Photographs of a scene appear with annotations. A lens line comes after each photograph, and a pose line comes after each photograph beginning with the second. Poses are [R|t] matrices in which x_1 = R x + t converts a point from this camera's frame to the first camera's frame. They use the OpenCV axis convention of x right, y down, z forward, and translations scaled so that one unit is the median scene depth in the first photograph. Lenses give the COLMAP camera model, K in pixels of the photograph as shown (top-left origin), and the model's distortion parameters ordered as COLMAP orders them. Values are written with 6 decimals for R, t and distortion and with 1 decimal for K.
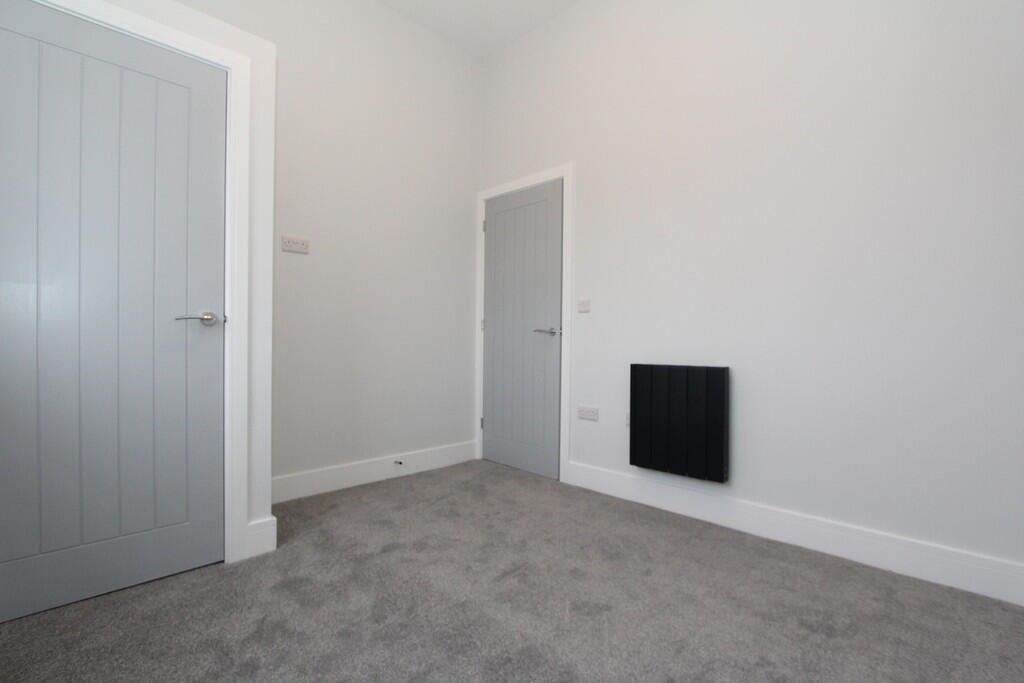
lens RADIAL K [[469.9, 0, 514.4], [0, 469.9, 344.7], [0, 0, 1]] dist [-0.014603, 0.000279]
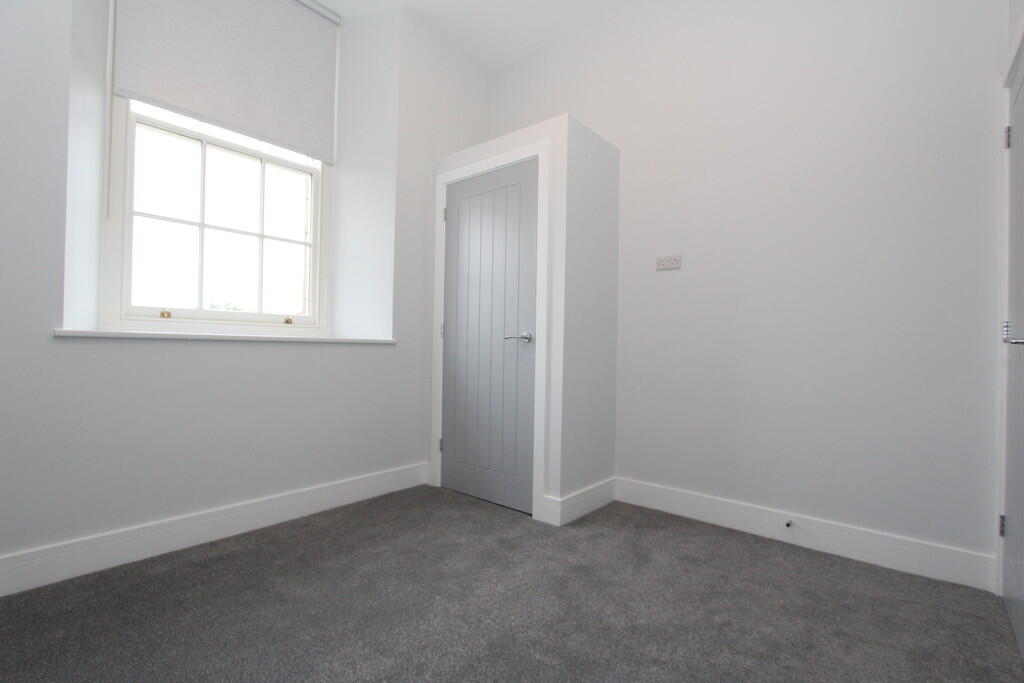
lens RADIAL K [[469.9, 0, 514.4], [0, 469.9, 344.7], [0, 0, 1]] dist [-0.014603, 0.000279]
pose [[0.075282, -0.014033, -0.997064, 0.611000], [-0.028503, 0.999462, -0.016219, -0.007337], [0.996755, 0.029640, 0.074841, 0.682661]]
